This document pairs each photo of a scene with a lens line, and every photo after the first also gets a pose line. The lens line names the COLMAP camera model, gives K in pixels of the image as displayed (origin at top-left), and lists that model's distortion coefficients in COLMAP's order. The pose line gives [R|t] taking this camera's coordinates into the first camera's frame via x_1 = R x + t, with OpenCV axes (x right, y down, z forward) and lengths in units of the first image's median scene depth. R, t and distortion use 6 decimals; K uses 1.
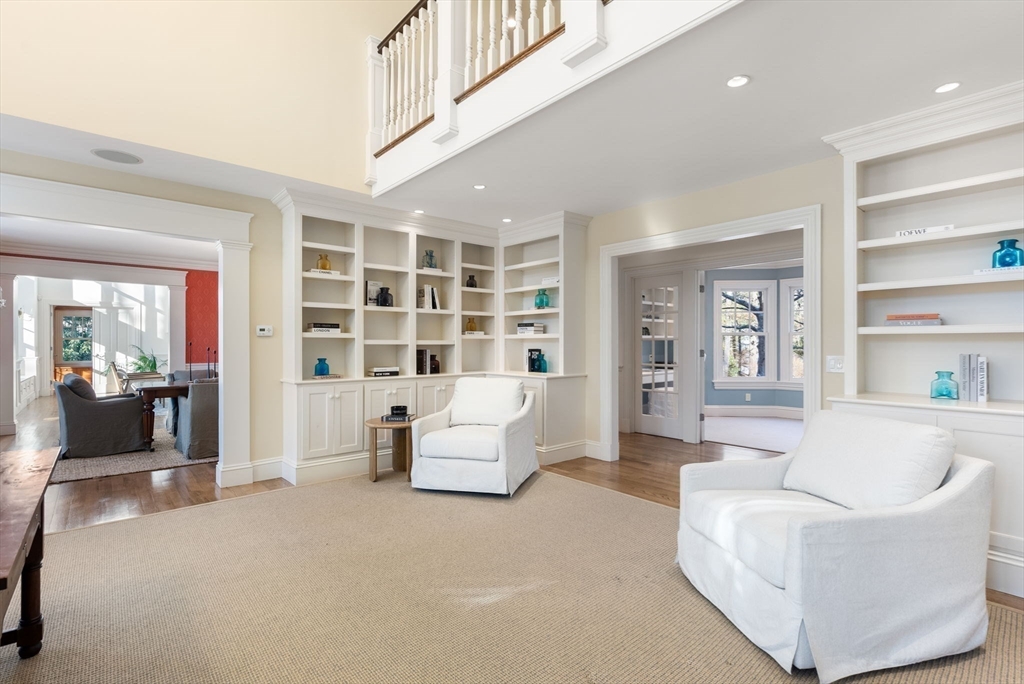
lens RADIAL K [[469.5, 0, 513.6], [0, 469.5, 342.1], [0, 0, 1]] dist [-0.004592, -0.000525]
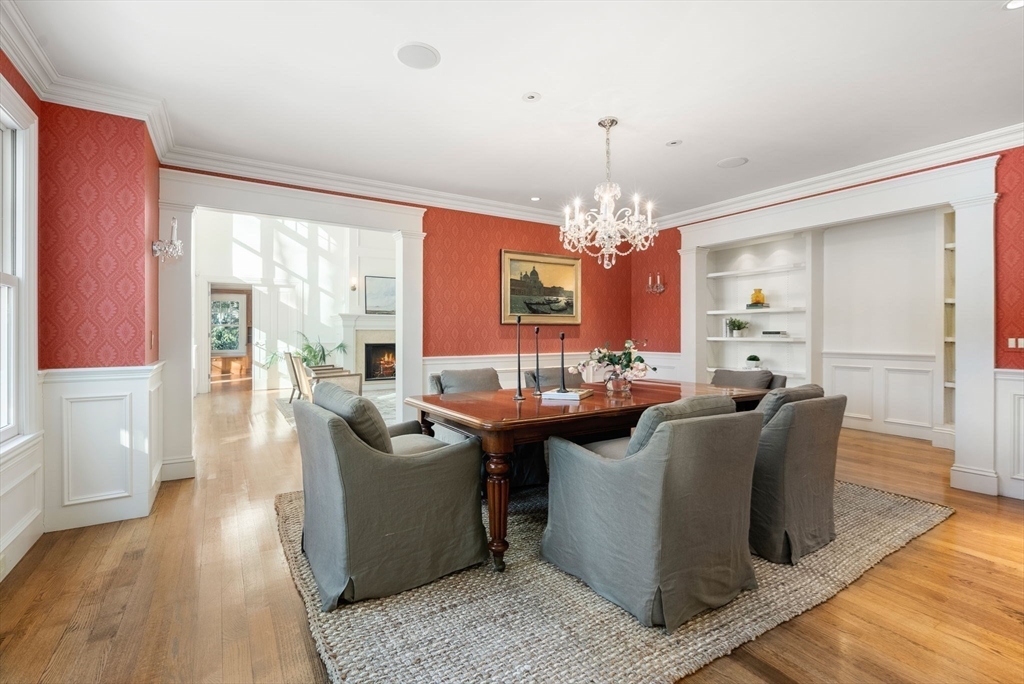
lens RADIAL K [[469.5, 0, 510.5], [0, 469.5, 339.6], [0, 0, 1]] dist [-0.004592, -0.000525]
pose [[0.985008, 0.003786, -0.172469, -0.362859], [-0.001358, 0.999898, 0.014194, 0.010552], [0.172505, -0.013747, 0.984913, 0.308037]]
